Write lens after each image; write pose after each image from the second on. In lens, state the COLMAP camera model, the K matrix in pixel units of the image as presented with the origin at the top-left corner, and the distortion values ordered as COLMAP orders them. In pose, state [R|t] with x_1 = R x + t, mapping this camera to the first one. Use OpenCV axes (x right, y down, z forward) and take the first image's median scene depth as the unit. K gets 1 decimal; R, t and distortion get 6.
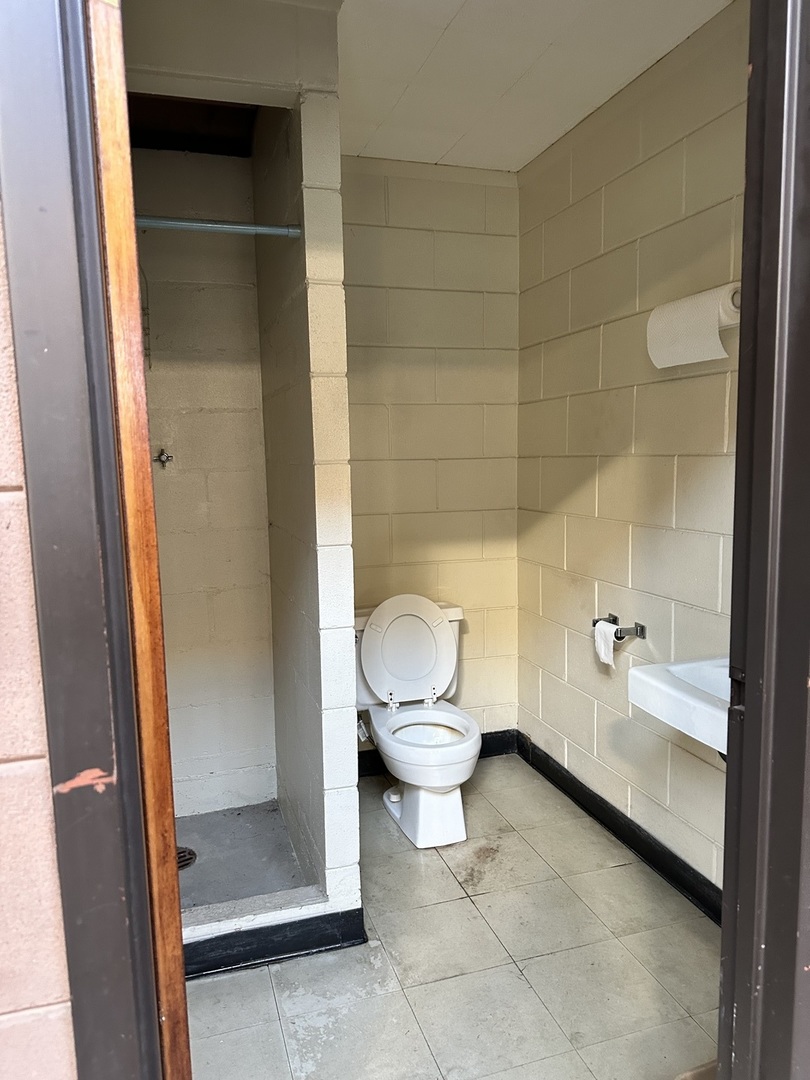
lens RADIAL K [[756.7, 0, 403.0], [0, 756.7, 536.5], [0, 0, 1]] dist [0.013826, -0.019875]
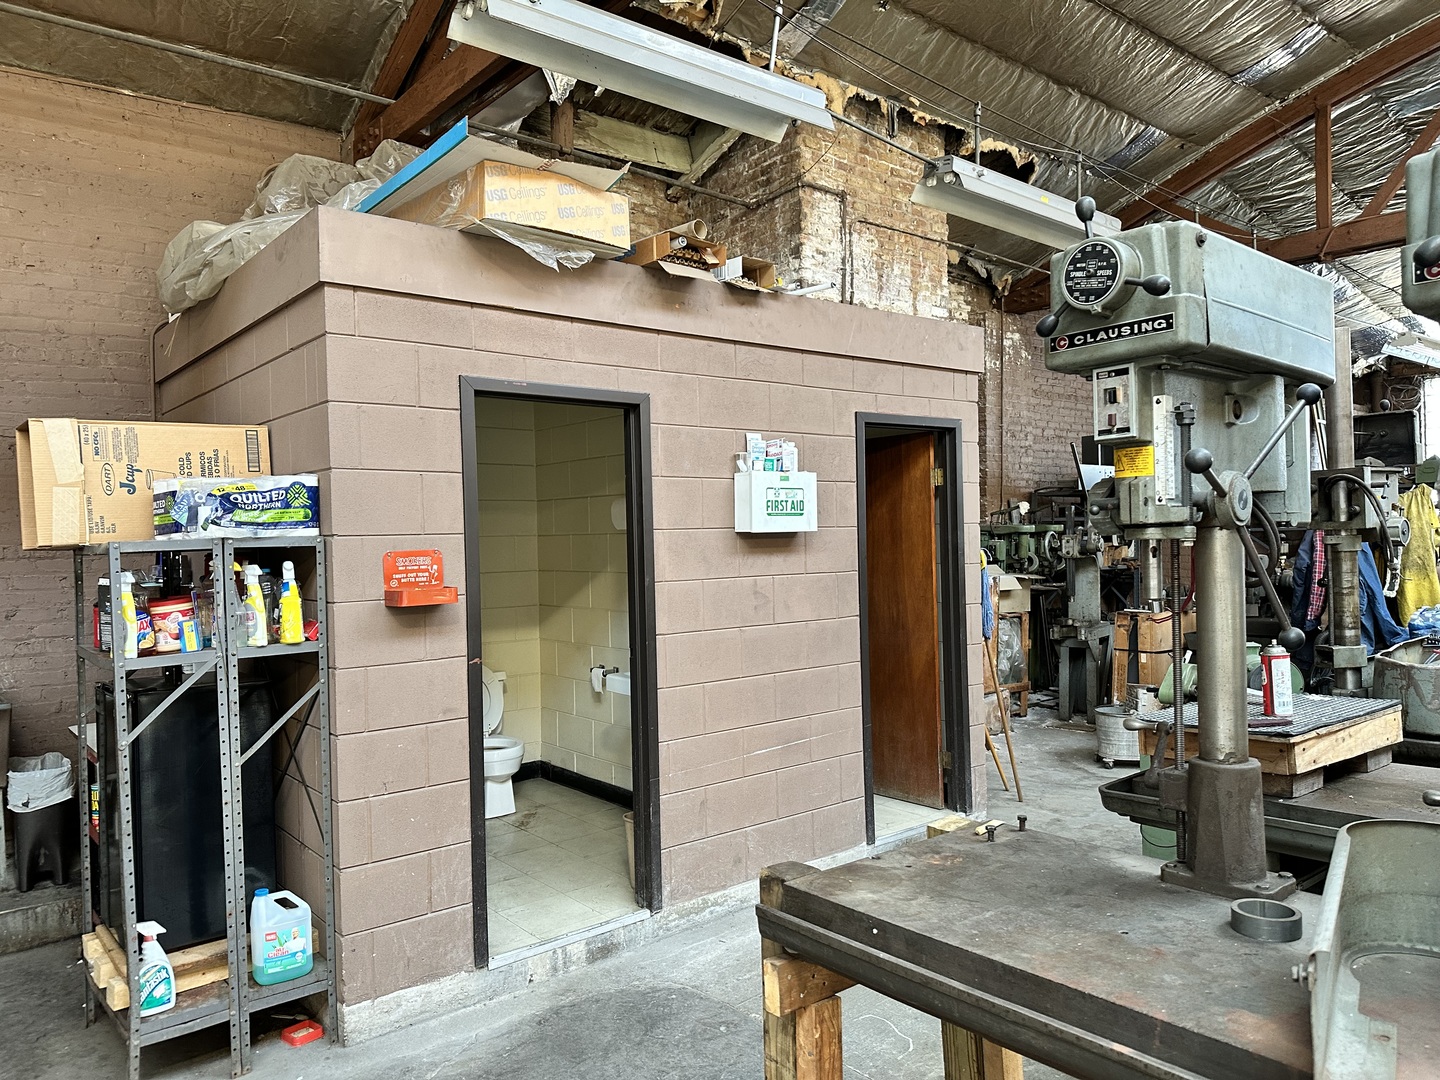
lens RADIAL K [[1008.9, 0, 722.8], [0, 1008.9, 540.0], [0, 0, 1]] dist [0.013826, -0.019875]
pose [[0.929346, 0.003111, 0.369197, -0.282577], [0.043054, 0.992229, -0.116737, 0.093006], [-0.366691, 0.124385, 0.921990, -1.125558]]
